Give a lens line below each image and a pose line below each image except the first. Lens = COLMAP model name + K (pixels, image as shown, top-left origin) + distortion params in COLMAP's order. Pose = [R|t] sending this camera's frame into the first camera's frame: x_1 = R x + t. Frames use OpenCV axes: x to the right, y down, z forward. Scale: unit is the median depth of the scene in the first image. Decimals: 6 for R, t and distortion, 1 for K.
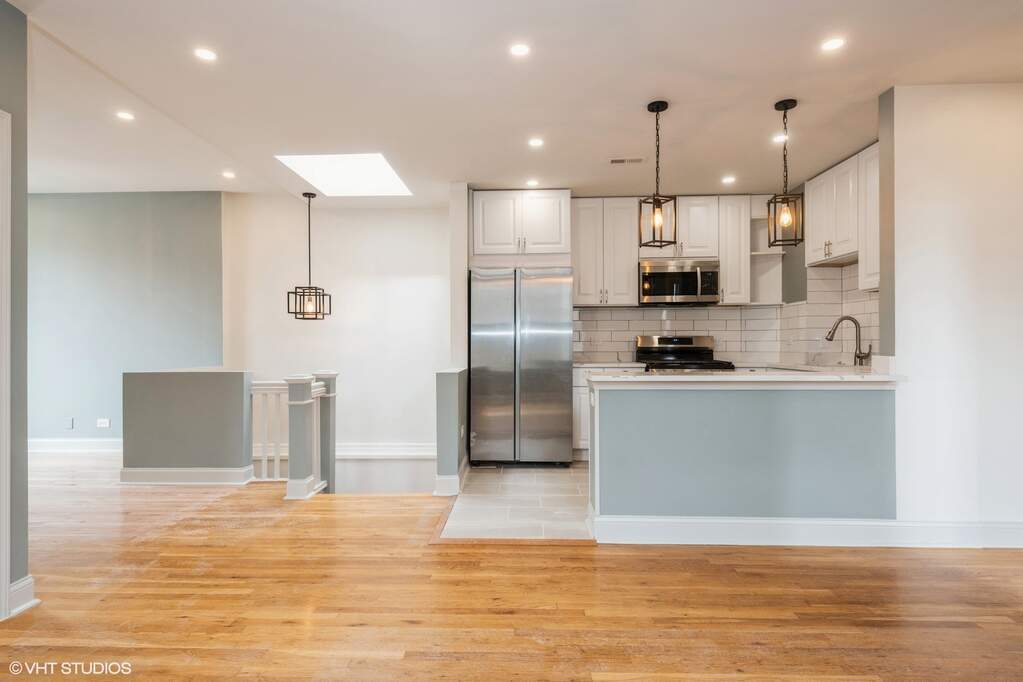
lens RADIAL K [[482.9, 0, 511.5], [0, 482.9, 341.0], [0, 0, 1]] dist [0.000547, -0.000040]
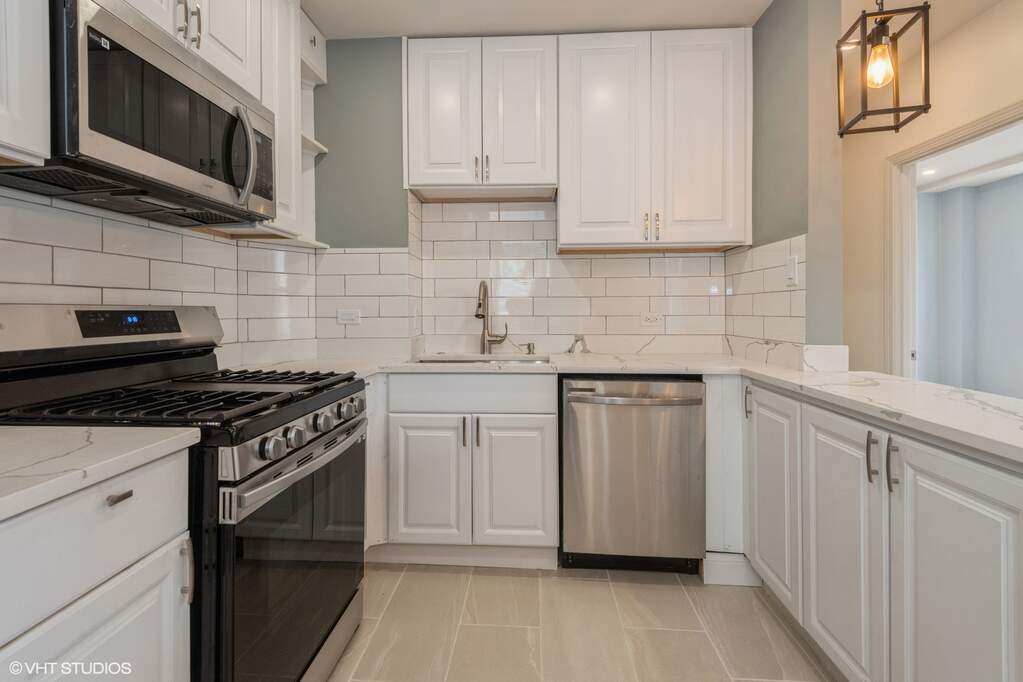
lens RADIAL K [[473.0, 0, 512.2], [0, 473.0, 309.1], [0, 0, 1]] dist [0.001202, 0.000039]
pose [[0.024822, 0.000572, 0.999692, 0.065863], [-0.003921, 0.999992, -0.000475, -0.012310], [-0.999684, -0.003908, 0.024824, 0.957299]]
